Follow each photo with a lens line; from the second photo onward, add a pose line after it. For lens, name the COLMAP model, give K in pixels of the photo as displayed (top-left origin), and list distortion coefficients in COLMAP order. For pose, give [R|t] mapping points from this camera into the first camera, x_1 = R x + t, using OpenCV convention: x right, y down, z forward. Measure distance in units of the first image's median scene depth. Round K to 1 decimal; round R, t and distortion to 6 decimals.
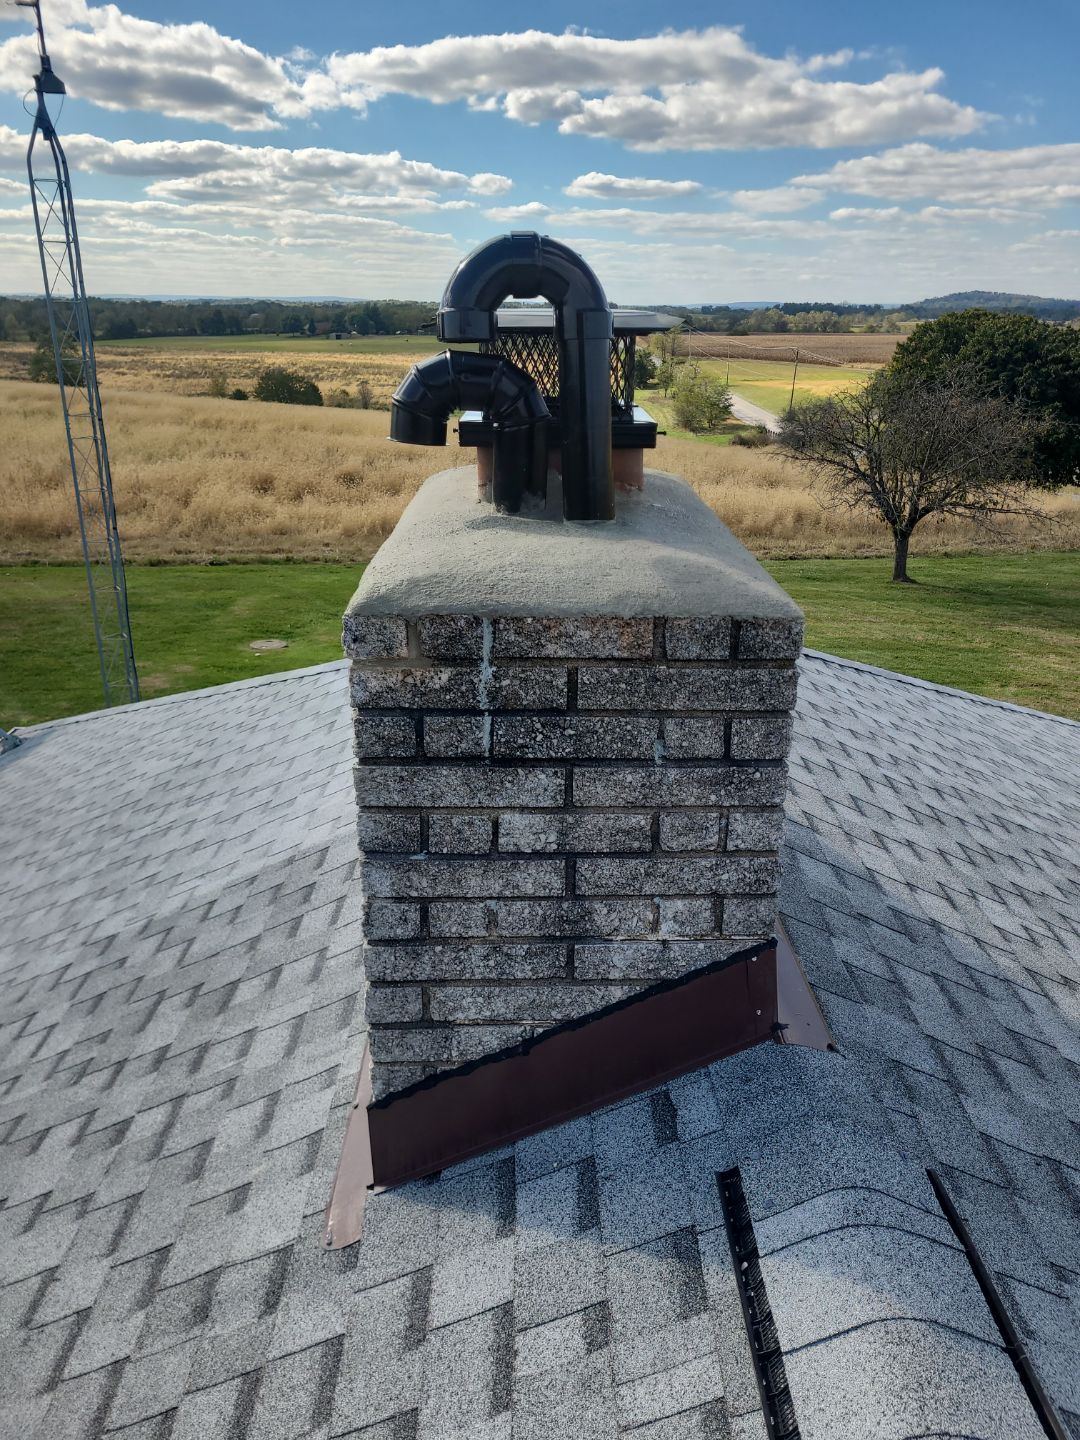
lens RADIAL K [[1096.7, 0, 545.1], [0, 1096.7, 739.3], [0, 0, 1]] dist [0.088843, -0.118380]
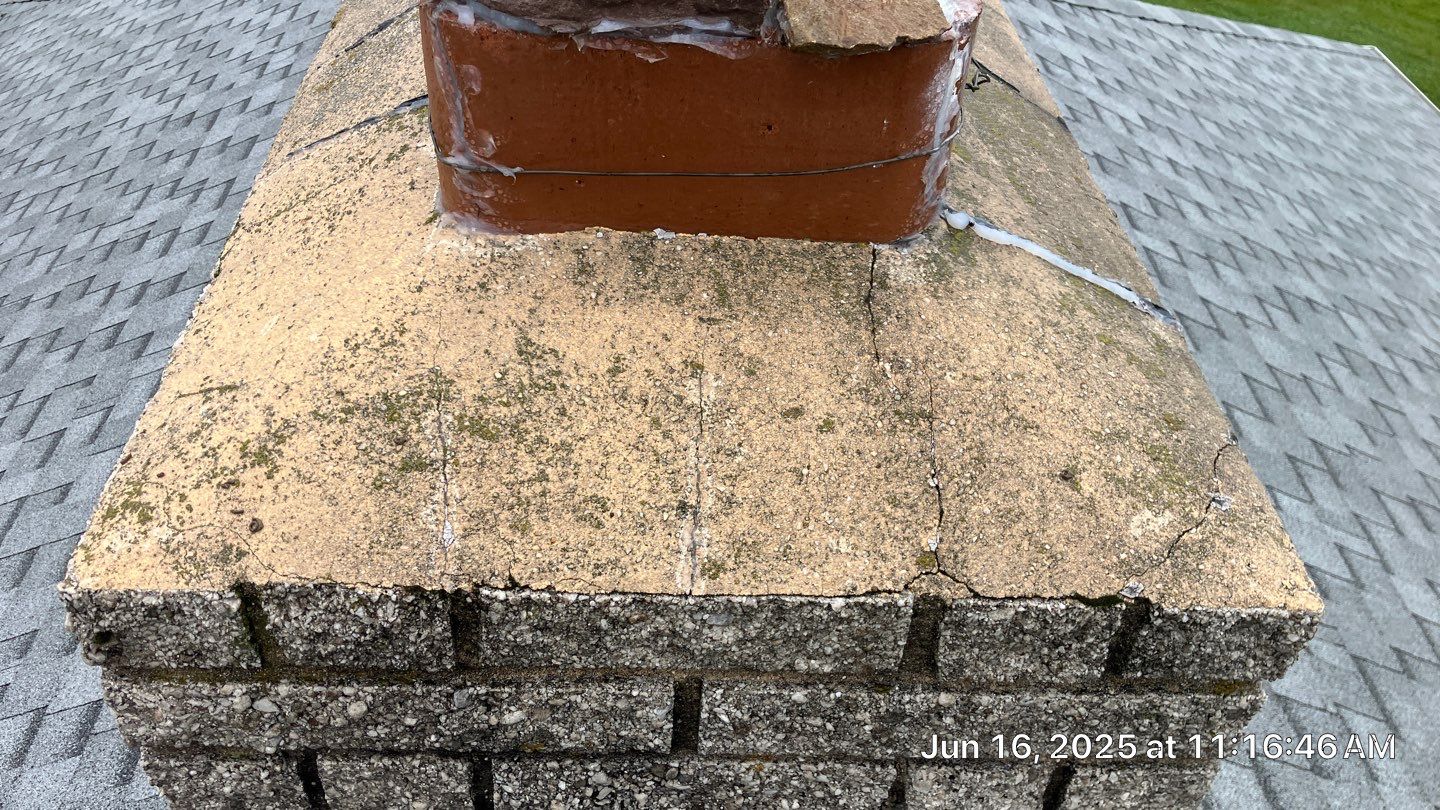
lens RADIAL K [[1158.9, 0, 698.4], [0, 1158.9, 401.0], [0, 0, 1]] dist [0.036807, -0.002503]
pose [[0.999336, 0.019488, 0.030793, 0.012828], [-0.029224, 0.933375, 0.357712, -0.272211], [-0.021770, -0.358374, 0.933324, 0.589556]]
